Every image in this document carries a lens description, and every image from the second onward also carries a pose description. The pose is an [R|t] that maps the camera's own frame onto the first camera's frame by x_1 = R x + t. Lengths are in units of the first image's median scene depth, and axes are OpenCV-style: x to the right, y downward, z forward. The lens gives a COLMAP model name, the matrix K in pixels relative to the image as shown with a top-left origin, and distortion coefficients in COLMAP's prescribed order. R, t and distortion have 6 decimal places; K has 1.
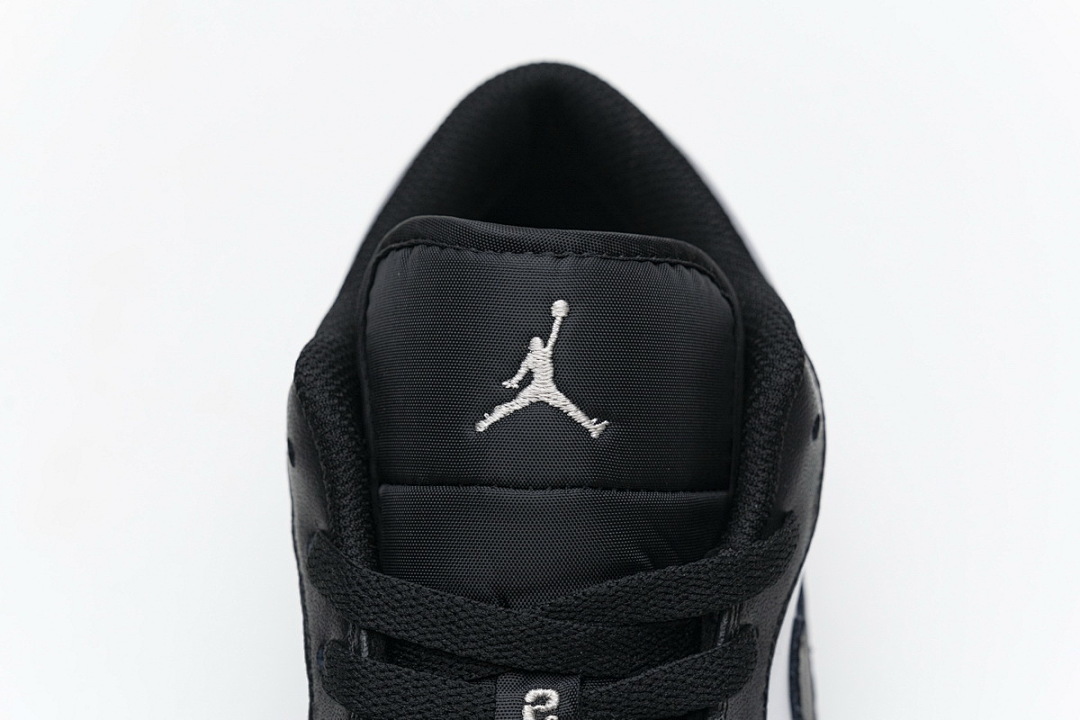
lens RADIAL K [[2125.8, 0, 549.4], [0, 2125.8, 358.0], [0, 0, 1]] dist [0.030792, 0.000000]
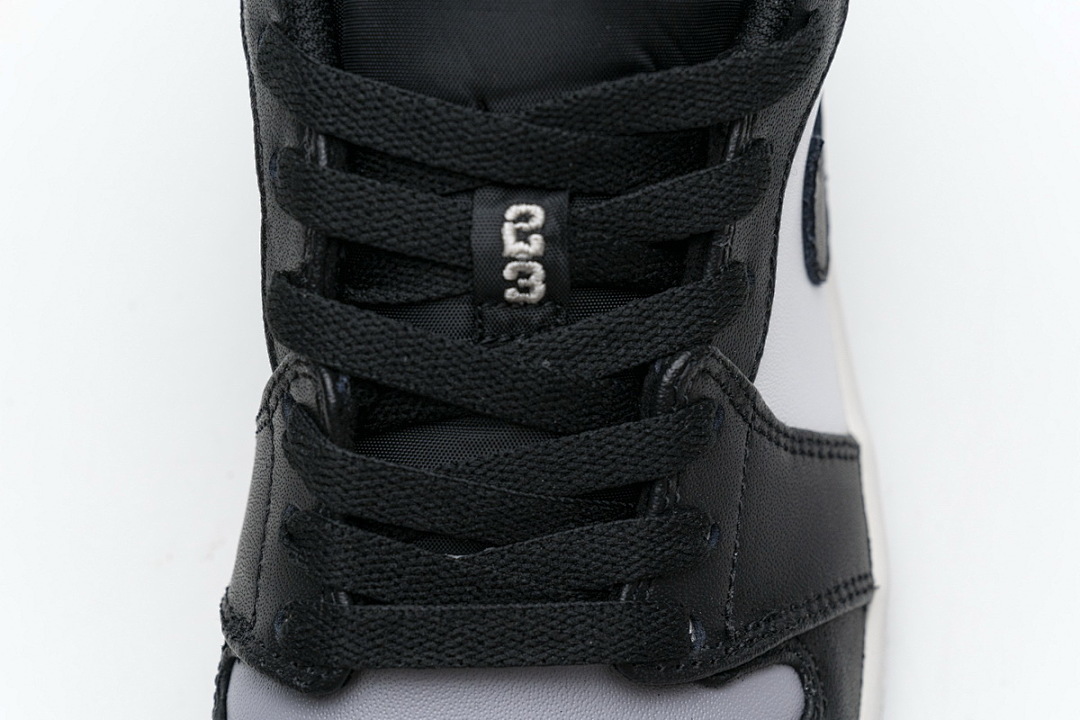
lens RADIAL K [[2125.8, 0, 536.4], [0, 2125.8, 360.0], [0, 0, 1]] dist [0.030792, 0.000000]
pose [[0.999857, 0.016838, 0.001764, 0.000709], [-0.016852, 0.979831, 0.199118, 0.042906], [0.001624, -0.199120, 0.979974, 0.126956]]
